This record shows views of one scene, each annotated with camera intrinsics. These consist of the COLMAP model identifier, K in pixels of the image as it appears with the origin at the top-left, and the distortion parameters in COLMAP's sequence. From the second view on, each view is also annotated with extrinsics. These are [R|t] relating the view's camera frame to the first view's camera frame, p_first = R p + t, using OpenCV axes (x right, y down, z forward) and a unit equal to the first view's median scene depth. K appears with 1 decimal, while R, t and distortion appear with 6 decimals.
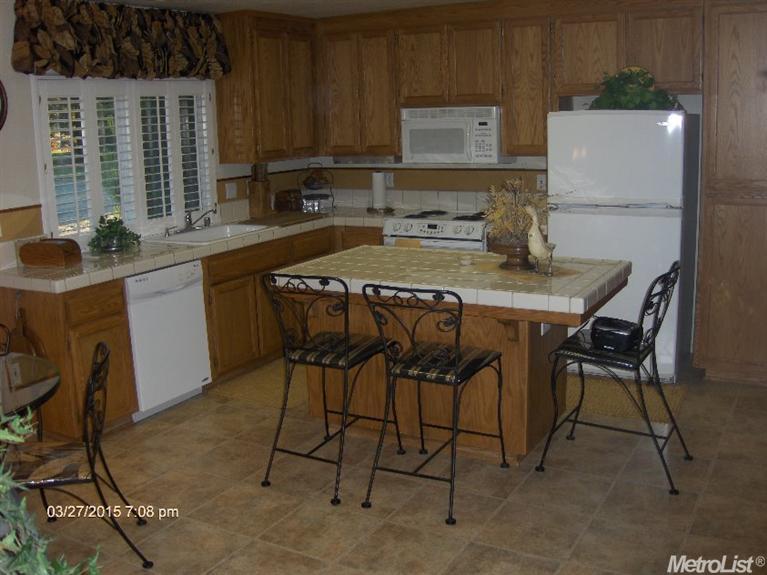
lens RADIAL K [[818.4, 0, 383.5], [0, 818.4, 287.5], [0, 0, 1]] dist [-0.222200, 0.148200]
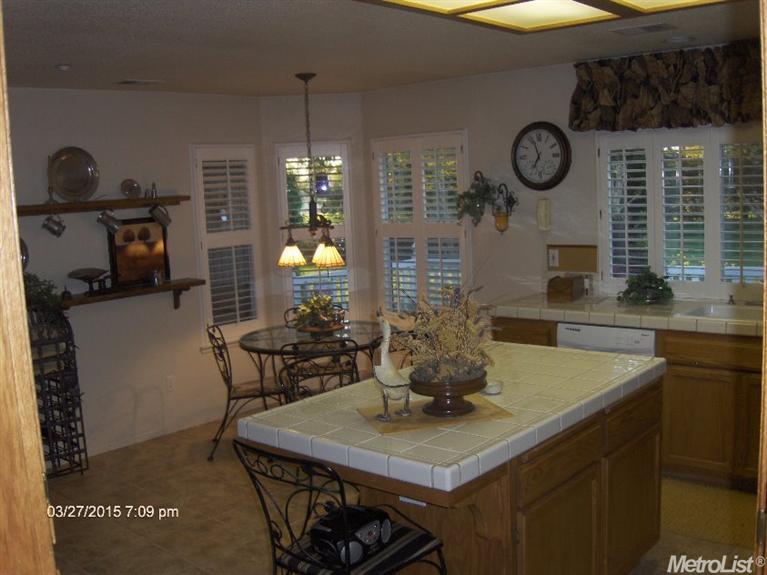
lens RADIAL K [[818.4, 0, 383.5], [0, 818.4, 287.5], [0, 0, 1]] dist [-0.222200, 0.148200]
pose [[-0.200547, 0.162442, -0.966123, 0.733741], [-0.148465, 0.969729, 0.193867, -0.223606], [0.968369, 0.182315, -0.170359, 0.908947]]
